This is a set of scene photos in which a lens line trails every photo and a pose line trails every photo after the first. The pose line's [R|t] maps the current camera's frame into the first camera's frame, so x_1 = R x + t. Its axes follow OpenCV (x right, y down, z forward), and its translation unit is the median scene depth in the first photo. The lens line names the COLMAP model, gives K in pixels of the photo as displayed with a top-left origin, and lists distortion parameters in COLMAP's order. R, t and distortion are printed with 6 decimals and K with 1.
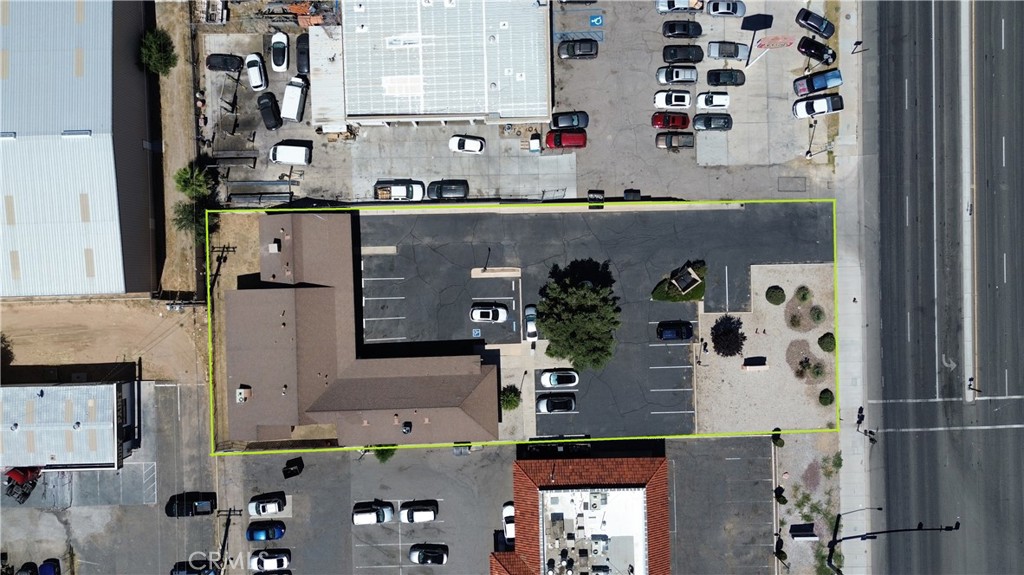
lens RADIAL K [[723.4, 0, 512.0], [0, 723.4, 287.5], [0, 0, 1]] dist [0.075356, -0.079886]
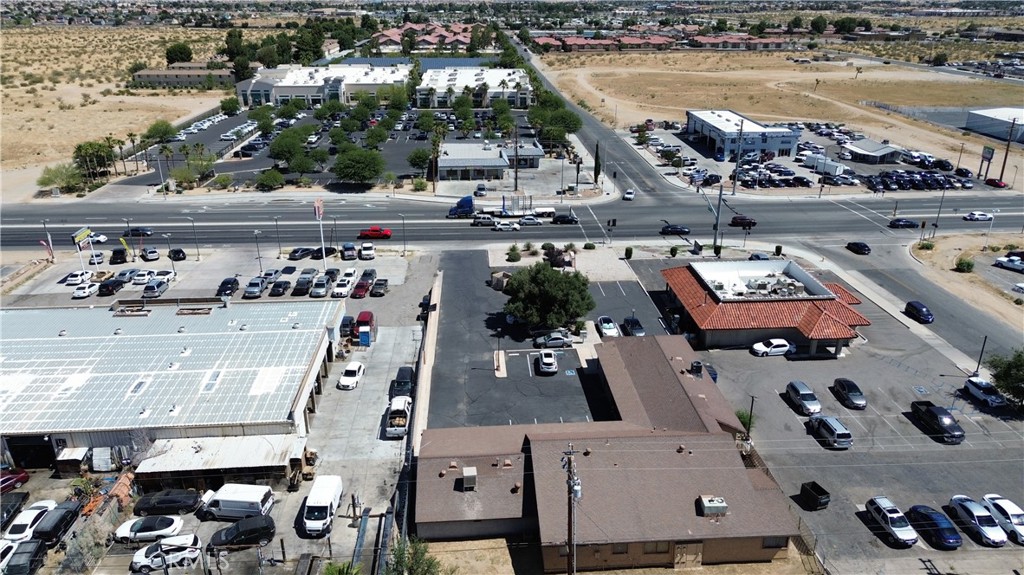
lens RADIAL K [[718.0, 0, 512.0], [0, 718.0, 287.5], [0, 0, 1]] dist [0.086980, -0.074960]
pose [[-0.037459, -0.376363, 0.925715, -0.810684], [0.999198, -0.027196, 0.029375, -0.029794], [0.014120, 0.926073, 0.377080, 0.582101]]
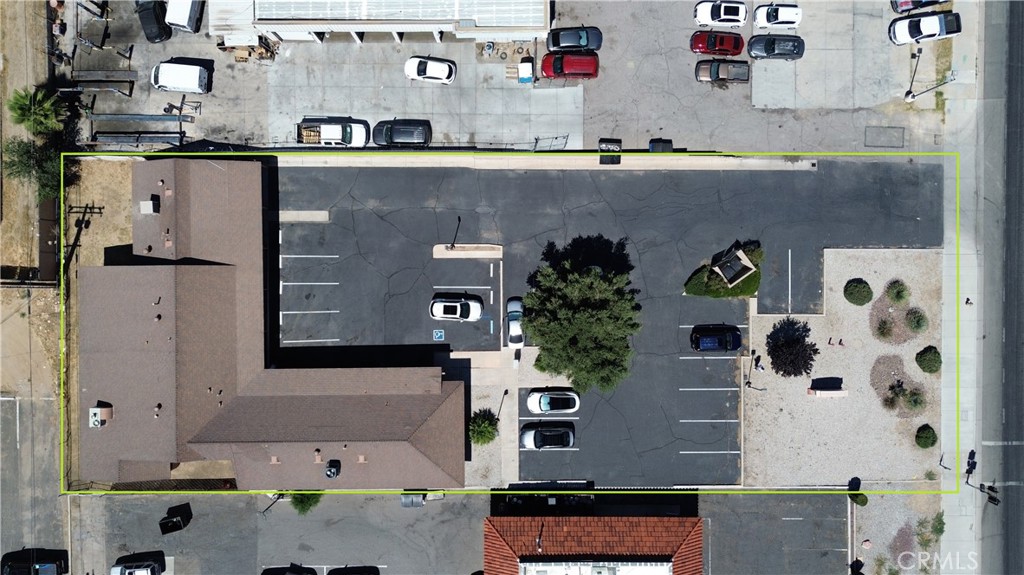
lens RADIAL K [[723.4, 0, 512.0], [0, 723.4, 287.5], [0, 0, 1]] dist [0.075356, -0.079886]
pose [[0.999739, 0.022808, -0.001023, 0.023364], [-0.022808, 0.999740, 0.000815, 0.013567], [0.001042, -0.000791, 0.999999, 0.284377]]
